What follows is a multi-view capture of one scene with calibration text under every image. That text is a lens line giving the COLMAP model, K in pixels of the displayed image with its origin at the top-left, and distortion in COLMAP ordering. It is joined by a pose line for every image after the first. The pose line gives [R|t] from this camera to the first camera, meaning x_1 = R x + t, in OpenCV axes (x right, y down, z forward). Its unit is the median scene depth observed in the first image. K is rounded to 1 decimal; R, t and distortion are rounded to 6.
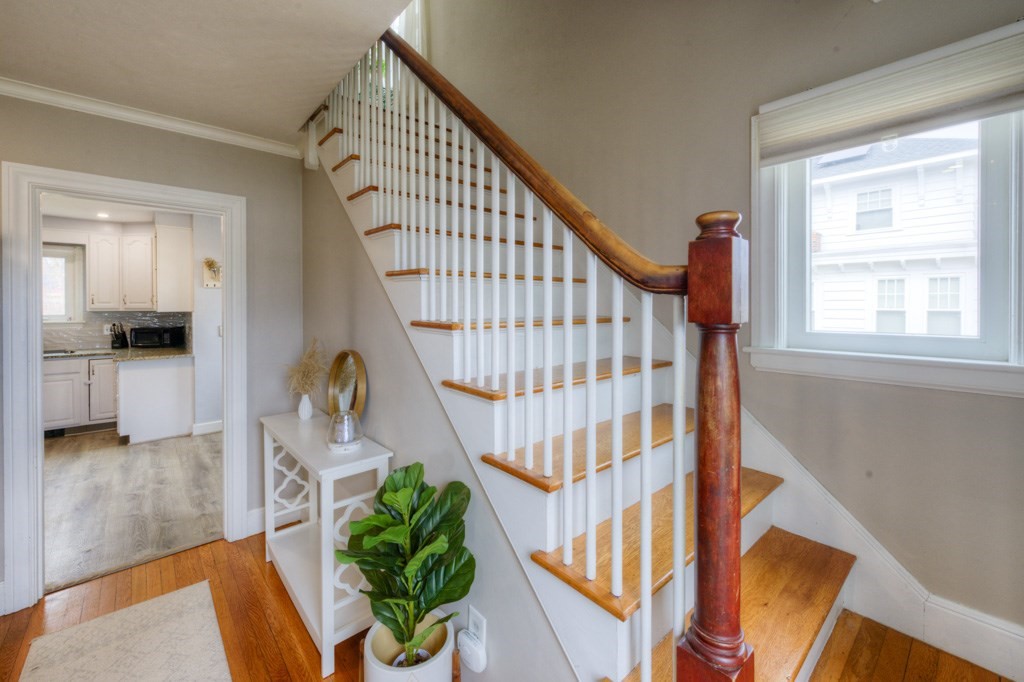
lens RADIAL K [[417.1, 0, 508.5], [0, 417.1, 308.5], [0, 0, 1]] dist [0.001187, -0.000007]
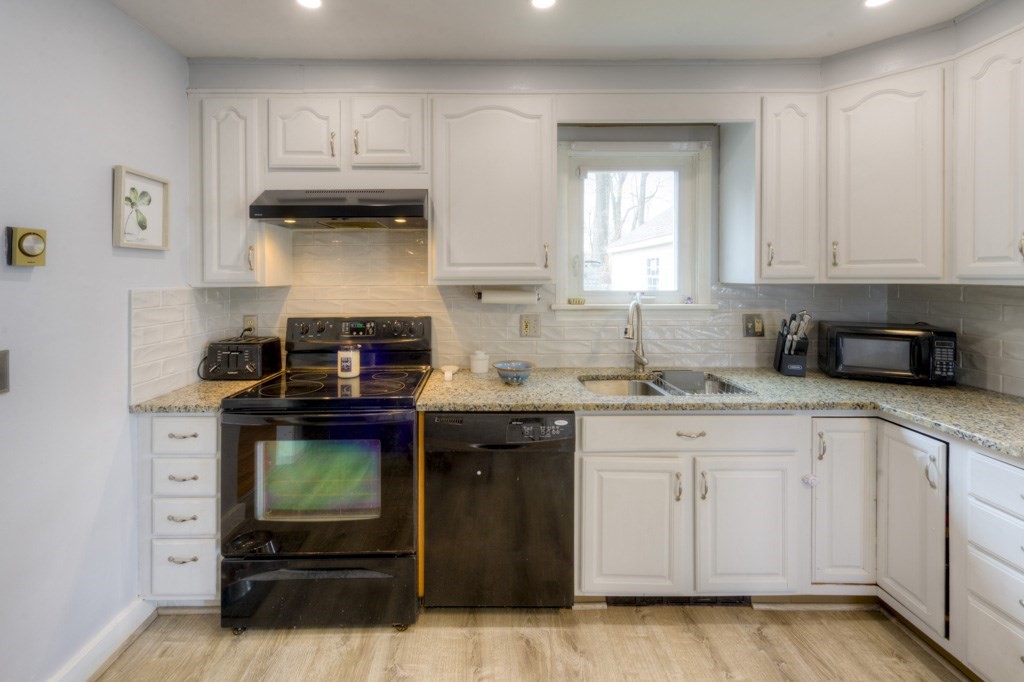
lens RADIAL K [[434.8, 0, 487.5], [0, 434.8, 276.2], [0, 0, 1]] dist [0.001160, 0.000179]
pose [[0.758261, -0.001718, -0.651949, -1.151522], [-0.002560, 0.999981, -0.005612, 0.001474], [0.651946, 0.005924, 0.758242, 0.625486]]
